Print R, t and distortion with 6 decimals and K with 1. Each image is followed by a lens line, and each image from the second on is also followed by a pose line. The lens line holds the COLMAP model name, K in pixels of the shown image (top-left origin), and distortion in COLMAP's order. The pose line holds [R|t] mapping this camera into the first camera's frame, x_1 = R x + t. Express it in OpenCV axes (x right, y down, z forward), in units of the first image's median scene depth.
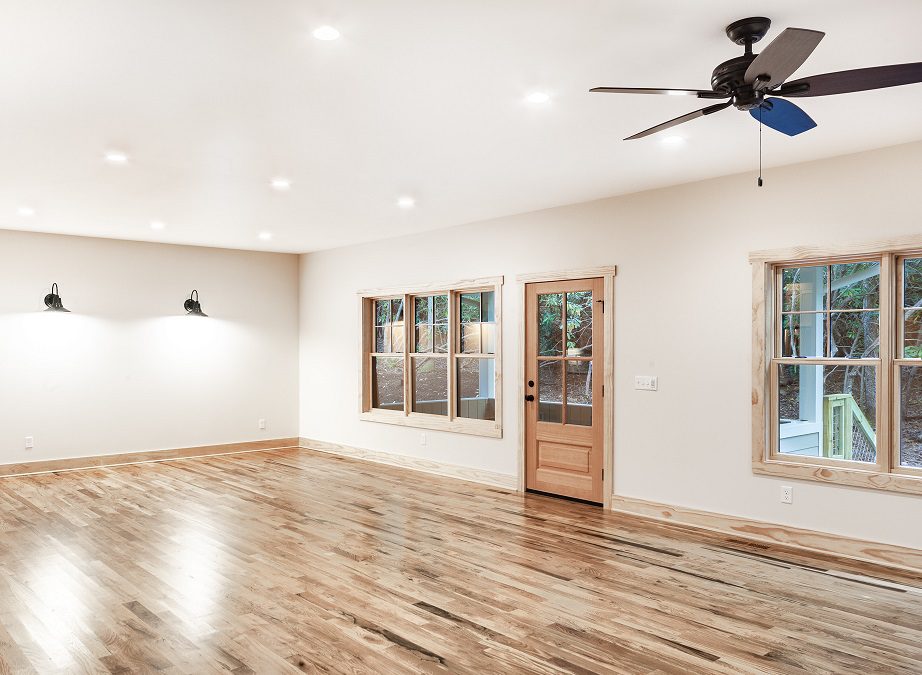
lens RADIAL K [[754.0, 0, 461.0], [0, 754.0, 352.2], [0, 0, 1]] dist [0.001331, 0.000122]
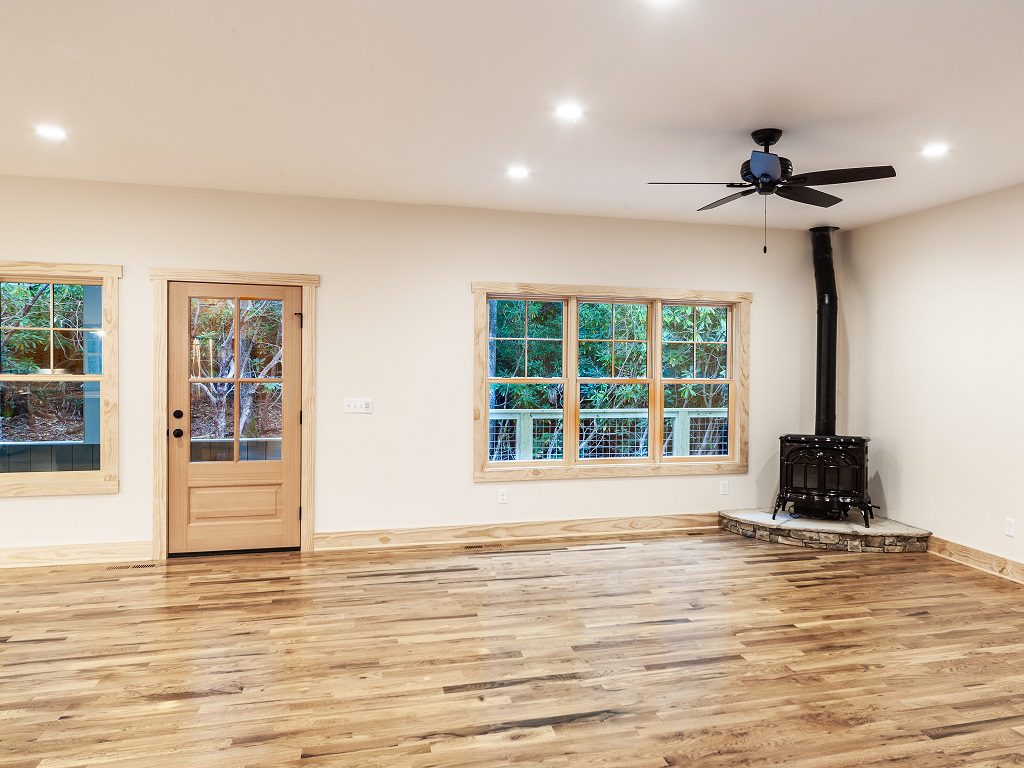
lens RADIAL K [[772.2, 0, 512.0], [0, 772.2, 384.0], [0, 0, 1]] dist [0.002926, 0.002025]
pose [[0.417886, -0.016112, 0.908357, -0.625314], [-0.002007, 0.999824, 0.018658, -0.005193], [-0.908497, -0.009620, 0.417780, 0.488483]]
